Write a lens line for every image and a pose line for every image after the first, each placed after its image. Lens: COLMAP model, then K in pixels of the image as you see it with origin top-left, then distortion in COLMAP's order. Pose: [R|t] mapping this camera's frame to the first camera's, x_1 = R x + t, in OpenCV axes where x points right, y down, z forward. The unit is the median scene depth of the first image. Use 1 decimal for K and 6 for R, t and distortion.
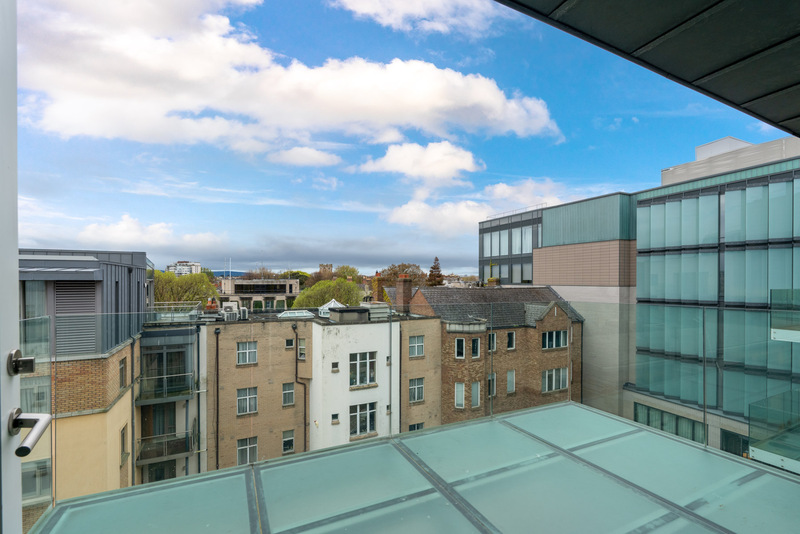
lens RADIAL K [[354.1, 0, 399.1], [0, 354.1, 259.9], [0, 0, 1]] dist [-0.015218, -0.000235]
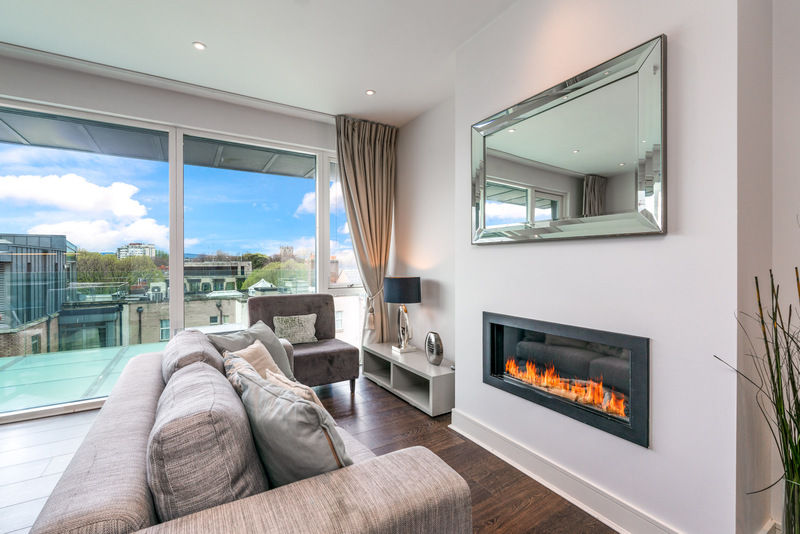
lens RADIAL K [[354.1, 0, 399.1], [0, 354.1, 259.9], [0, 0, 1]] dist [-0.015218, -0.000235]
pose [[0.996235, -0.004519, 0.086575, 0.159241], [0.000014, 0.998649, 0.051958, -0.002376], [-0.086693, -0.051762, 0.994890, -0.104291]]
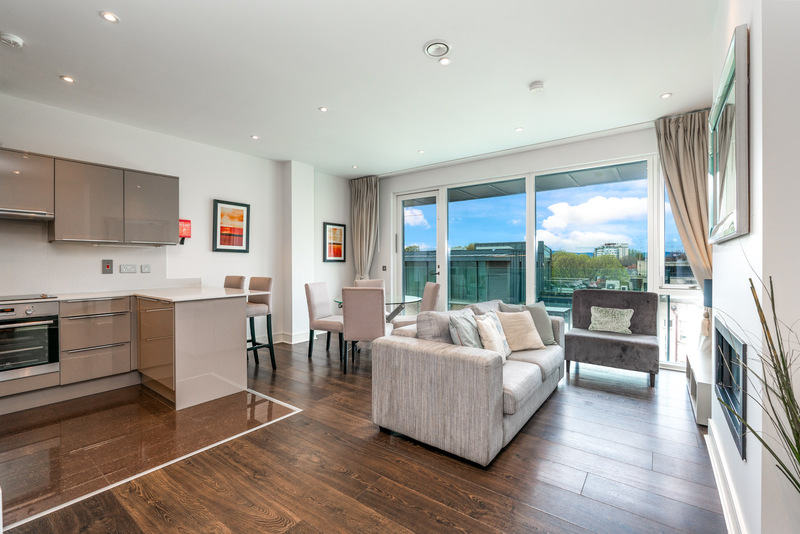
lens RADIAL K [[354.6, 0, 400.0], [0, 354.6, 267.0], [0, 0, 1]] dist [0.000889, 0.000053]
pose [[0.456776, 0.012062, -0.889500, 0.240243], [0.051269, 0.997889, 0.039860, -0.003871], [0.888103, -0.063811, 0.455194, -0.125116]]
